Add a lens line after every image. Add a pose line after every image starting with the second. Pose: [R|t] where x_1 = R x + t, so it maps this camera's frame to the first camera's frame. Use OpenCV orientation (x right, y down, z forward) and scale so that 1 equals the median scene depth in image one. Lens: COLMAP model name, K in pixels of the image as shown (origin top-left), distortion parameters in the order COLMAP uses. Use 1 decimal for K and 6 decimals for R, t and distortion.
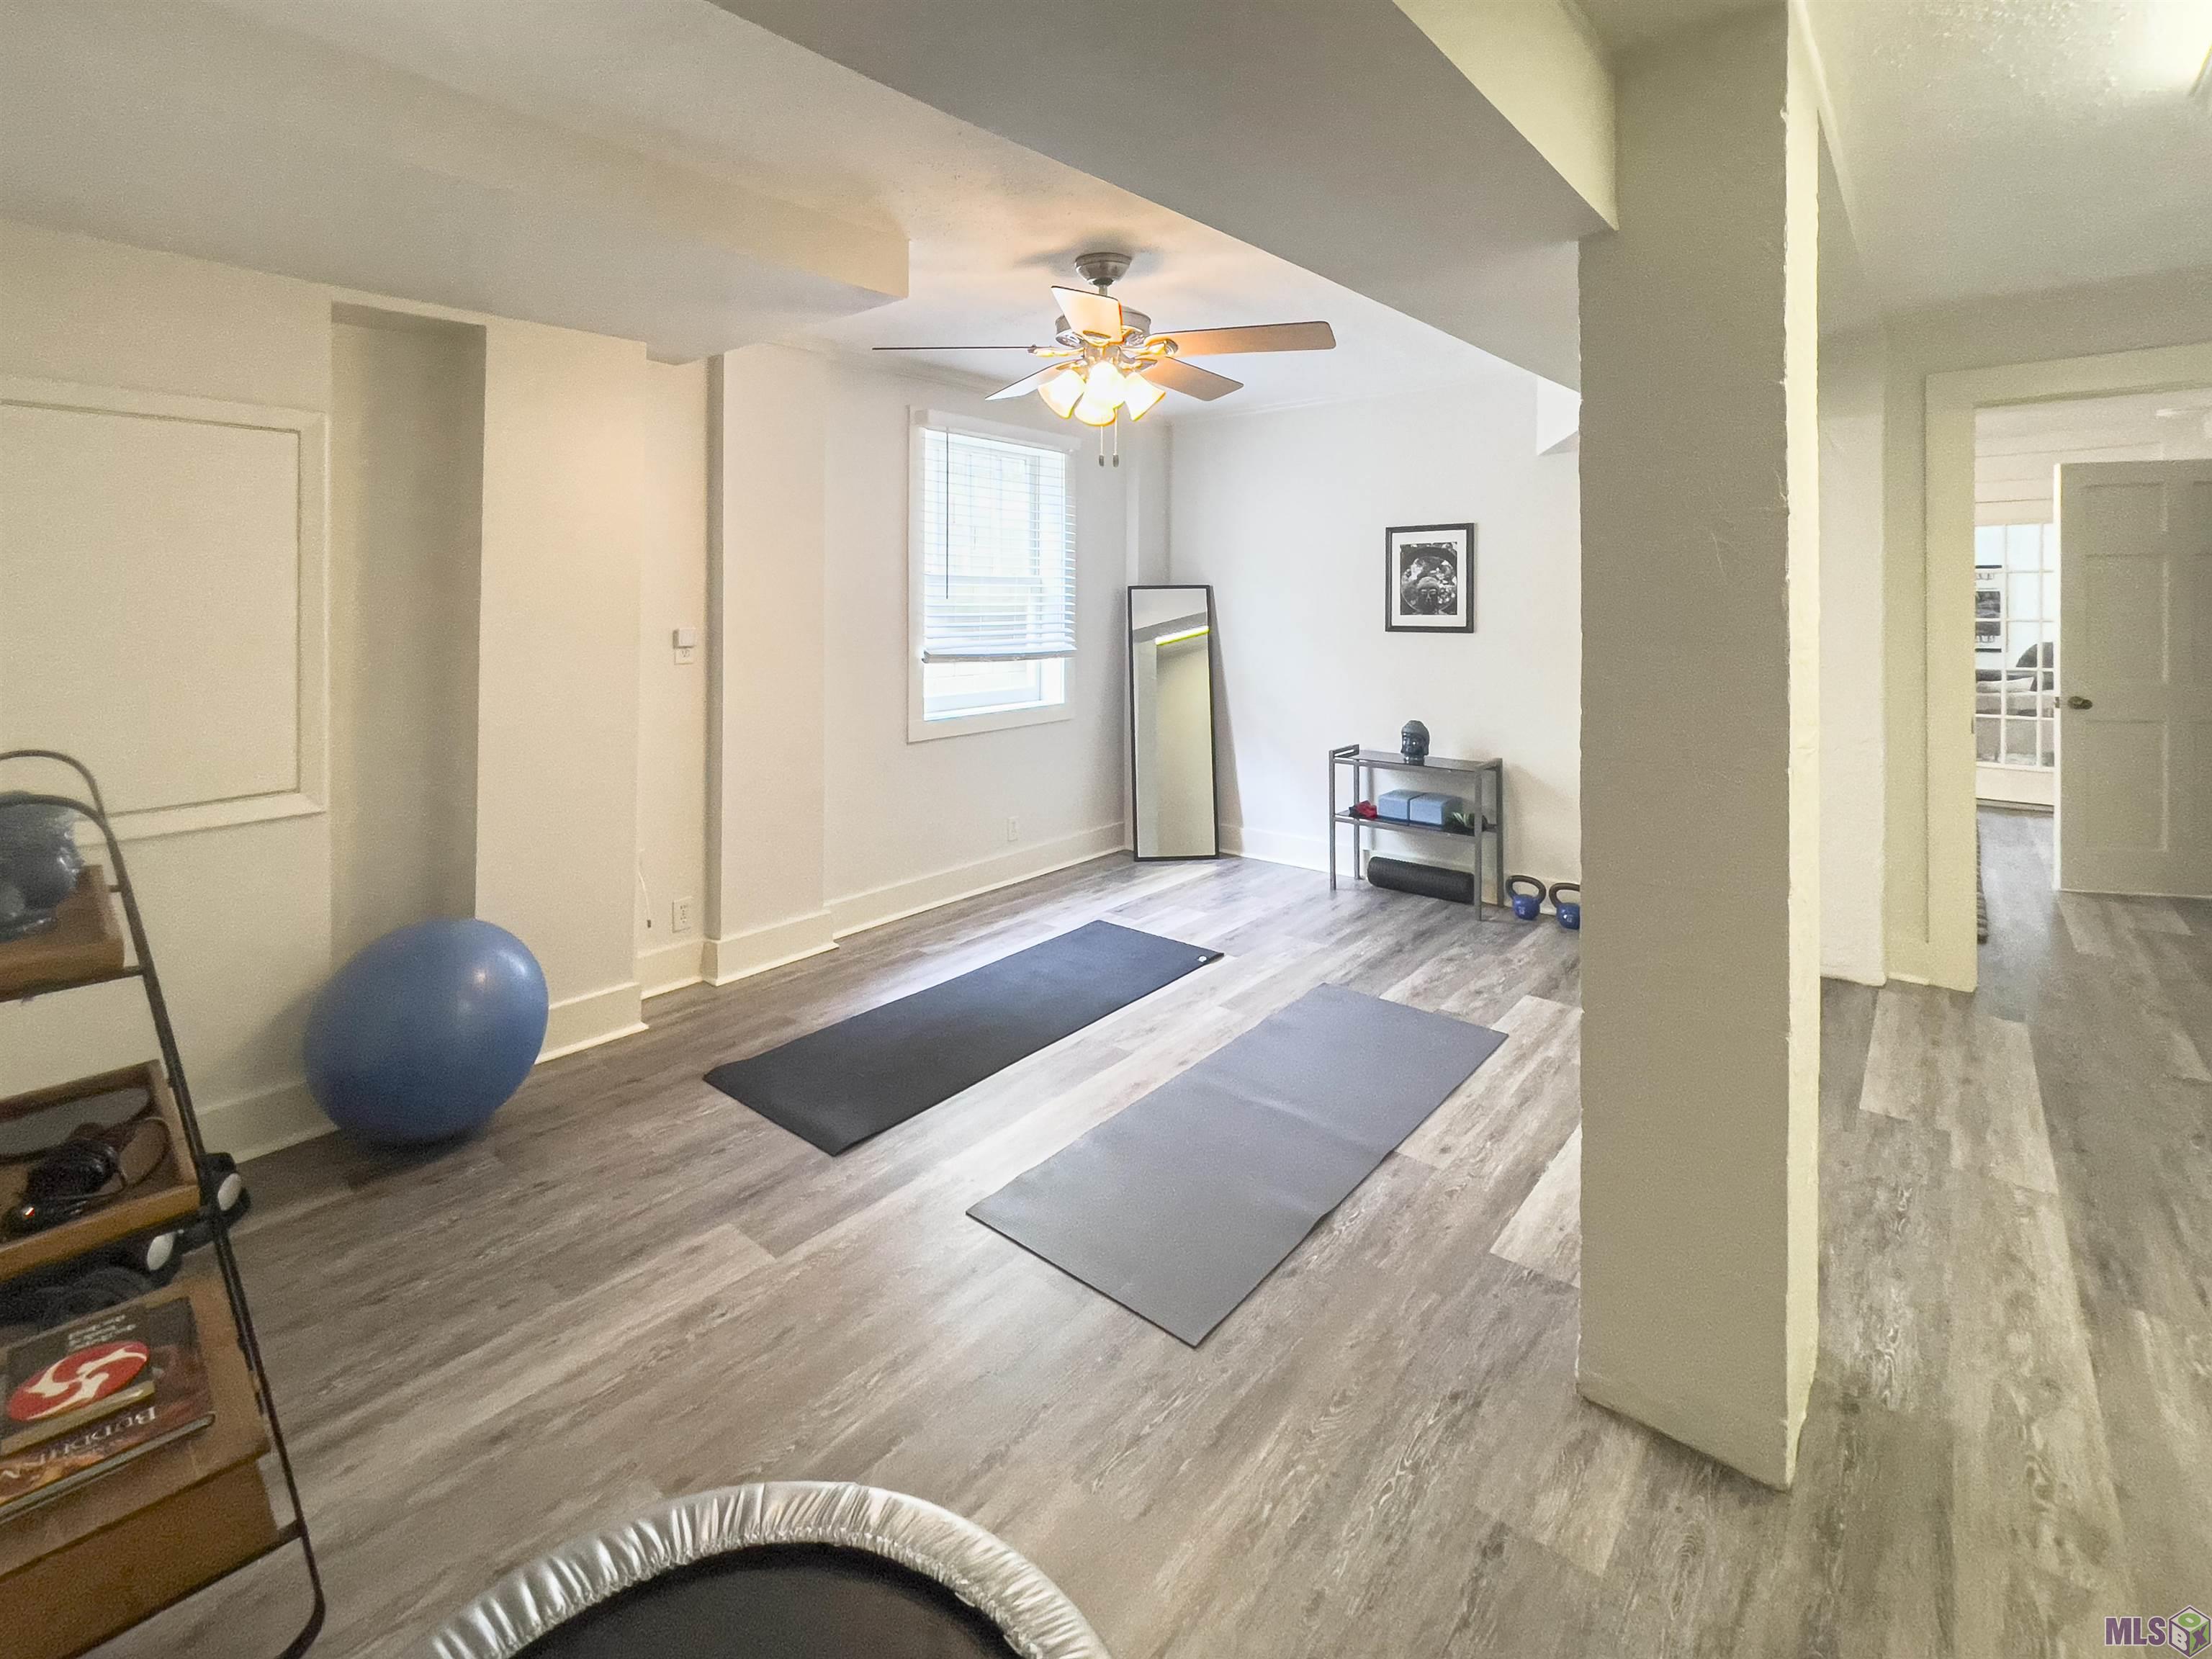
lens RADIAL K [[974.3, 0, 1120.1], [0, 974.3, 836.5], [0, 0, 1]] dist [0.015722, 0.009634]
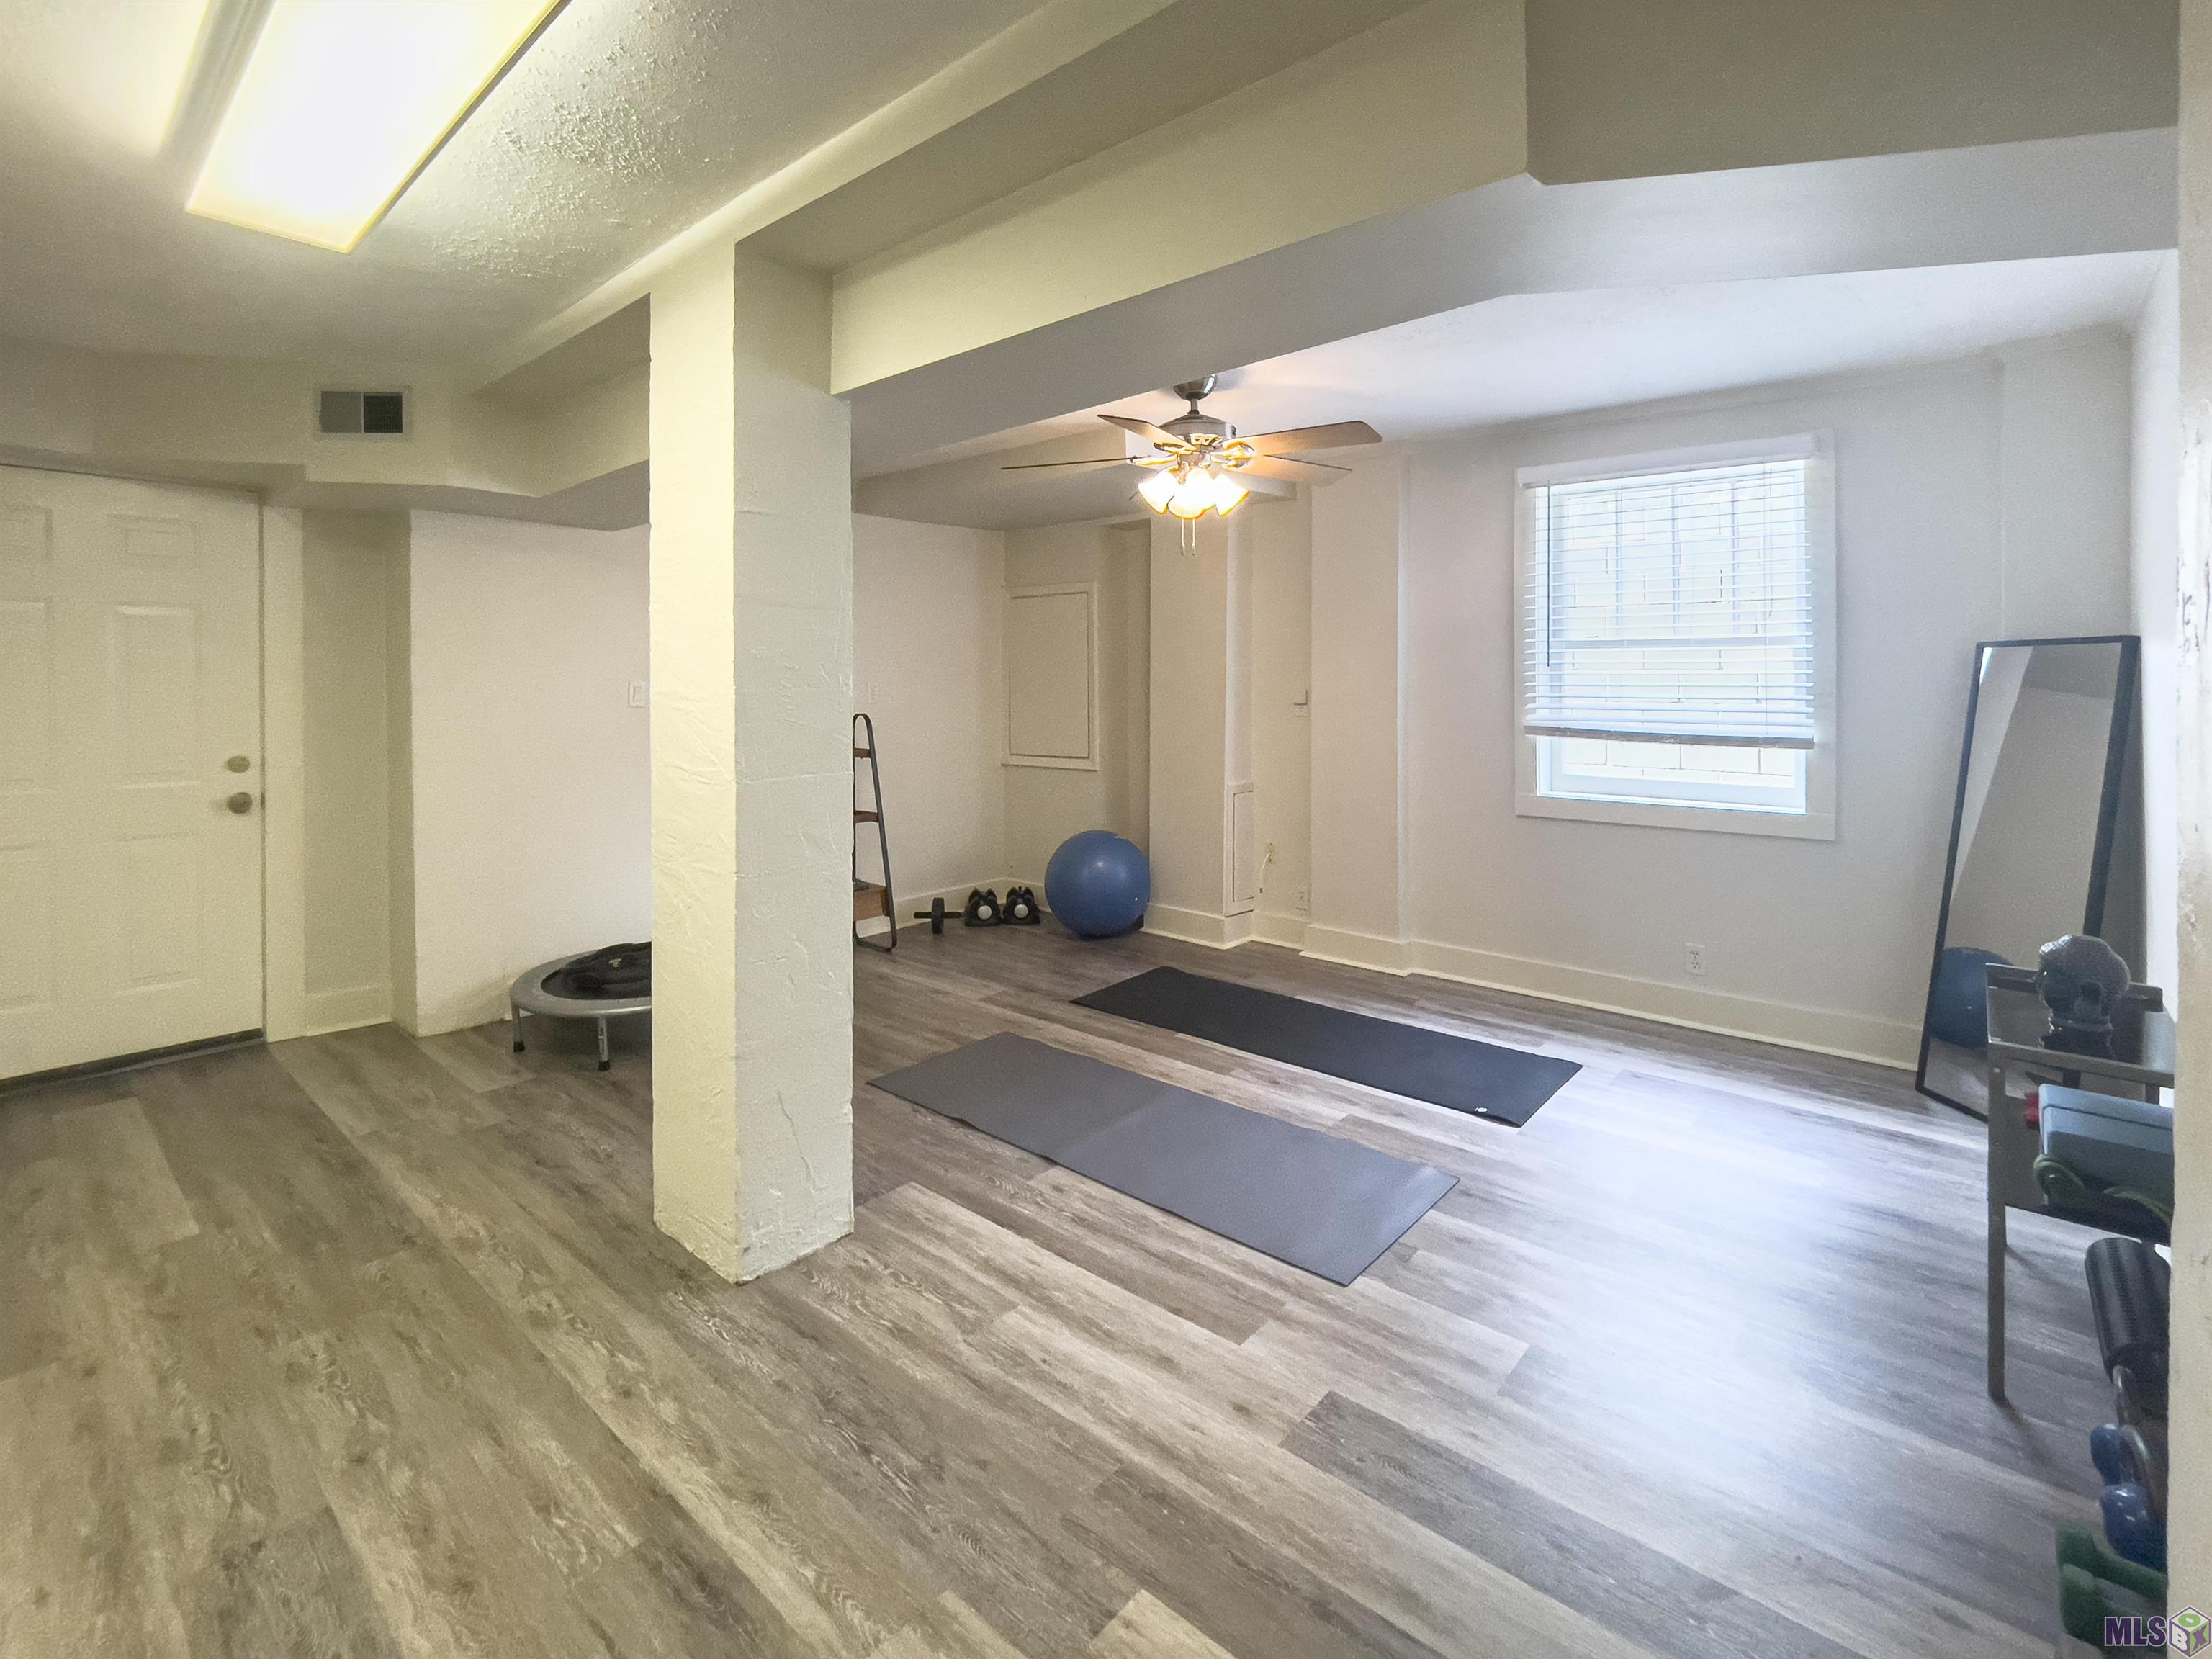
lens RADIAL K [[1013.5, 0, 1106.0], [0, 1013.5, 829.5], [0, 0, 1]] dist [0.002029, 0.000020]
pose [[-0.027153, 0.138593, -0.989977, 0.833416], [-0.234835, 0.961743, 0.141081, -0.128734], [0.971656, 0.236312, 0.006432, 0.594648]]
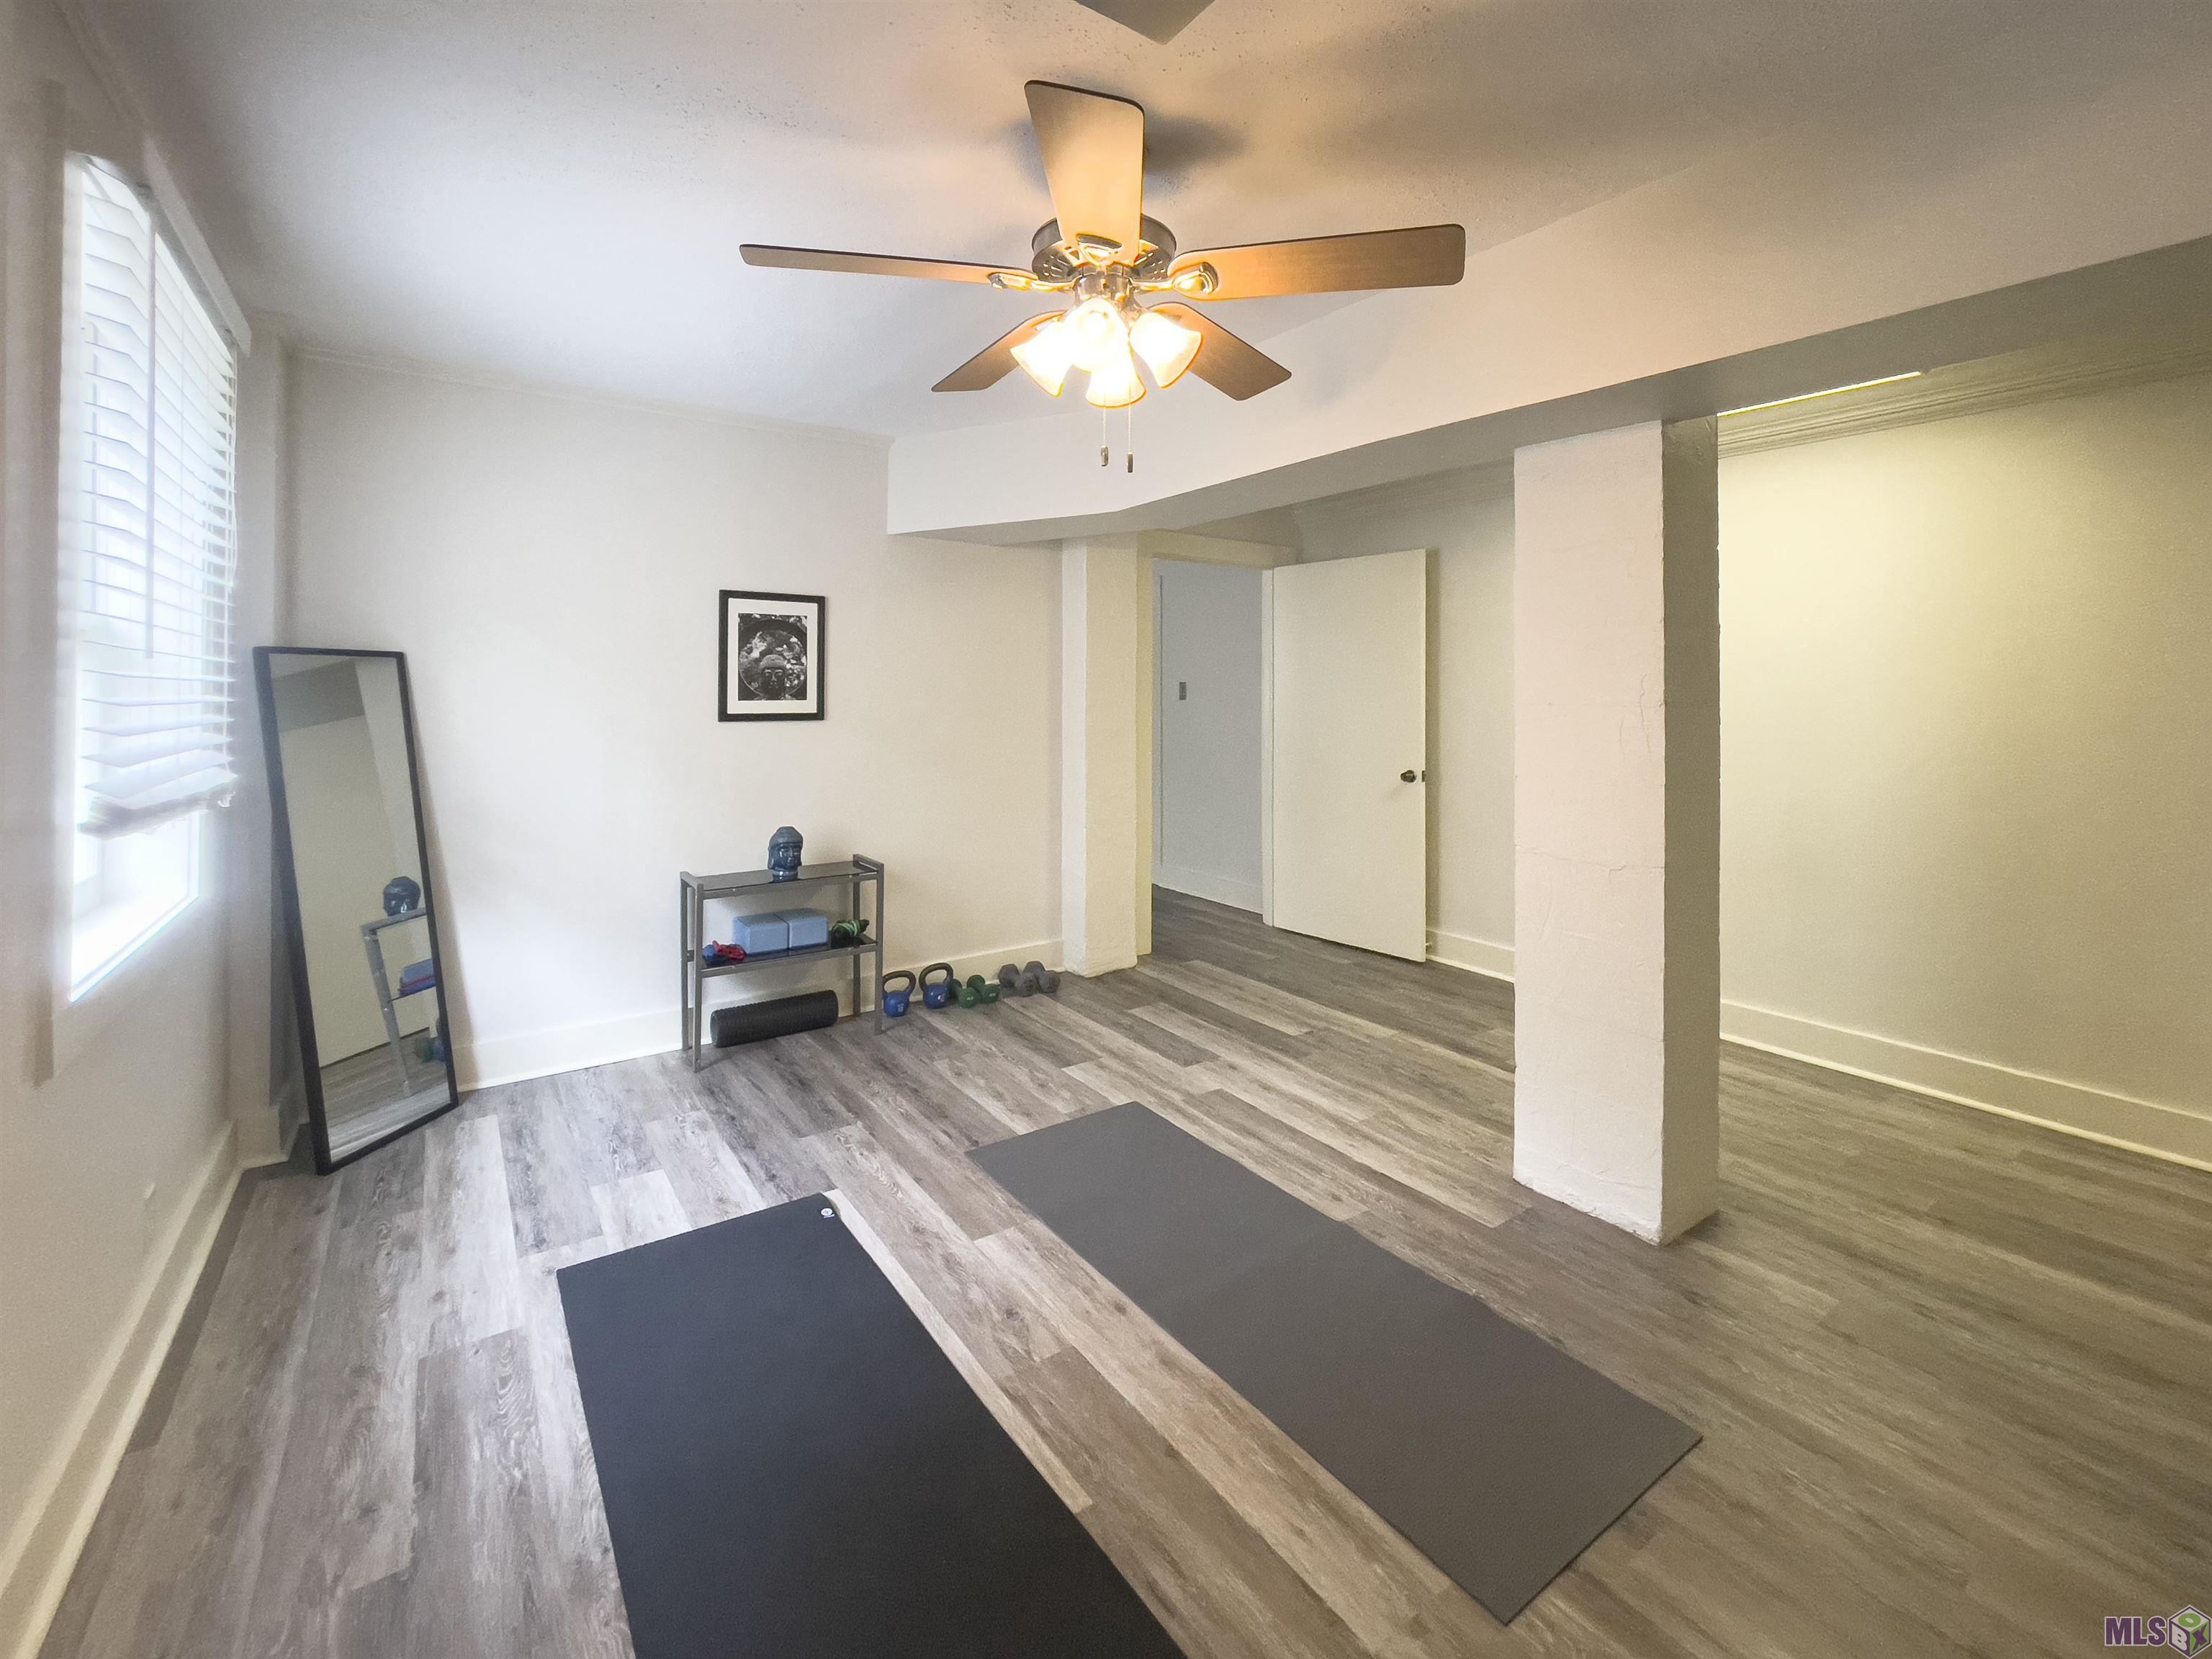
lens RADIAL K [[974.3, 0, 1120.1], [0, 974.3, 836.5], [0, 0, 1]] dist [0.015722, 0.009634]
pose [[0.254200, -0.148908, 0.955620, -0.426625], [0.219054, 0.971263, 0.093076, -0.131610], [-0.942018, 0.185672, 0.279513, 0.531424]]
